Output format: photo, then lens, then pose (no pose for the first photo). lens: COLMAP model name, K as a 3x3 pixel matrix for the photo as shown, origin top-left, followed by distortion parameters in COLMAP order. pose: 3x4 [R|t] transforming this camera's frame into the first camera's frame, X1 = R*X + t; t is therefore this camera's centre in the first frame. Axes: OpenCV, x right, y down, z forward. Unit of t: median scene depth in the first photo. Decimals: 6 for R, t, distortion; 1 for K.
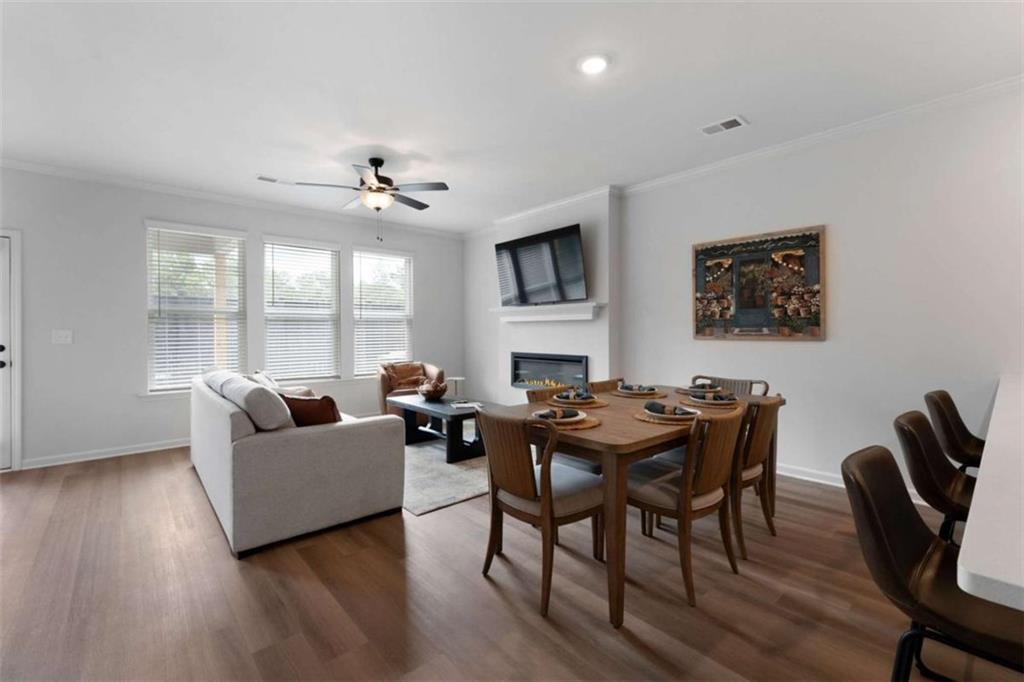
lens RADIAL K [[439.2, 0, 510.5], [0, 439.2, 330.4], [0, 0, 1]] dist [-0.002166, -0.000705]
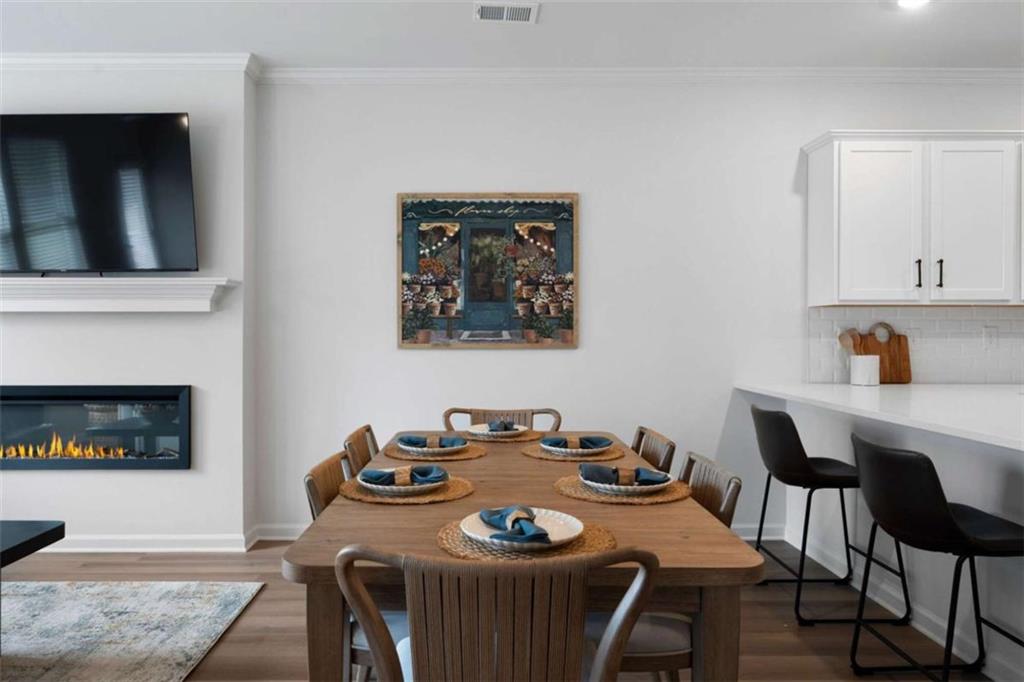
lens RADIAL K [[683.3, 0, 475.5], [0, 683.3, 332.9], [0, 0, 1]] dist [0.001333, 0.000396]
pose [[0.661240, 0.003166, 0.750167, -0.232853], [-0.002431, 0.999995, -0.002079, -0.000246], [-0.750170, -0.000449, 0.661245, 0.309011]]
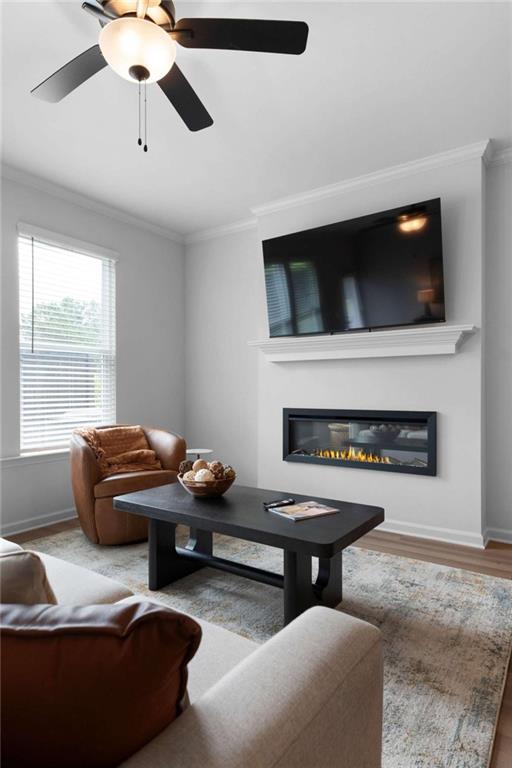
lens RADIAL K [[443.4, 0, 256.4], [0, 443.4, 390.0], [0, 0, 1]] dist [-0.002446, 0.002460]
pose [[0.970651, 0.002028, 0.240482, -0.287173], [-0.002163, 0.999998, 0.000297, 0.032762], [-0.240481, -0.000809, 0.970654, 0.536274]]
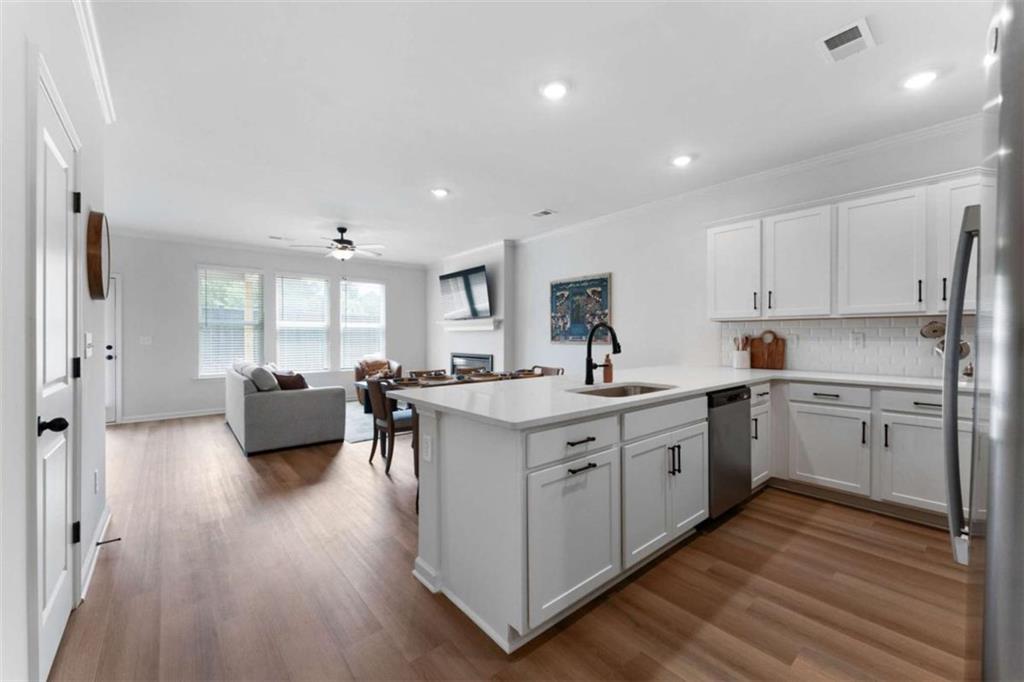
lens RADIAL K [[404.2, 0, 512.2], [0, 404.2, 338.7], [0, 0, 1]] dist [-0.002093, -0.000788]
pose [[0.999714, 0.003207, -0.023715, 0.333667], [-0.003083, 0.999981, 0.005254, -0.003496], [0.023731, -0.005179, 0.999705, -0.425389]]
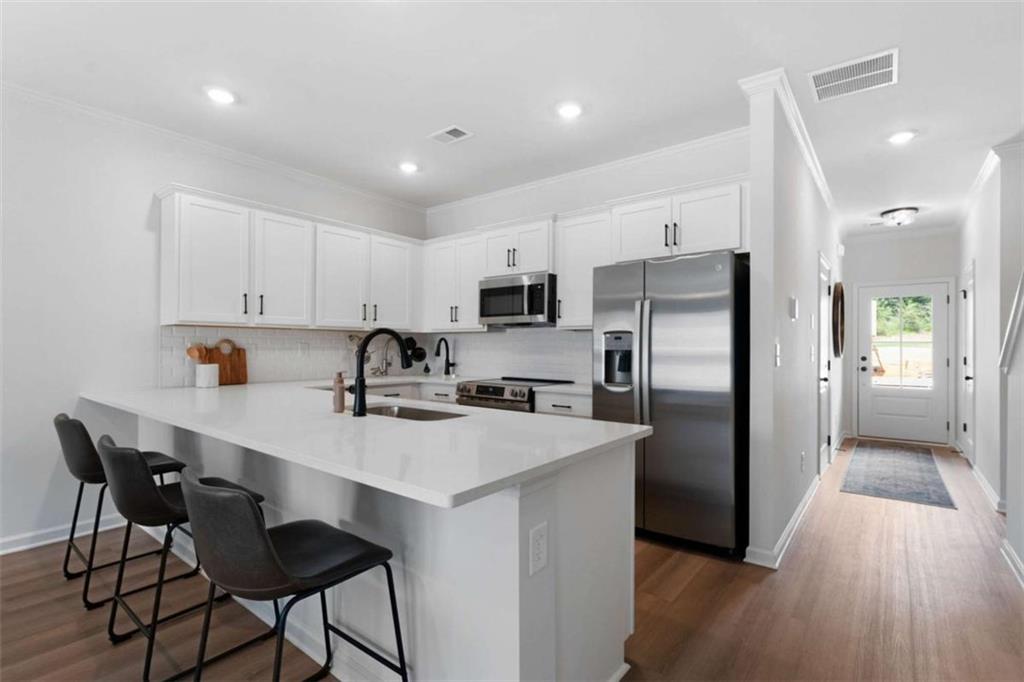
lens RADIAL K [[482.7, 0, 511.2], [0, 482.7, 345.4], [0, 0, 1]] dist [0.004977, 0.000158]
pose [[-0.180698, 0.006080, 0.983520, -0.117231], [-0.002883, 0.999973, -0.006711, -0.002221], [-0.983534, -0.004049, -0.180675, 0.148800]]
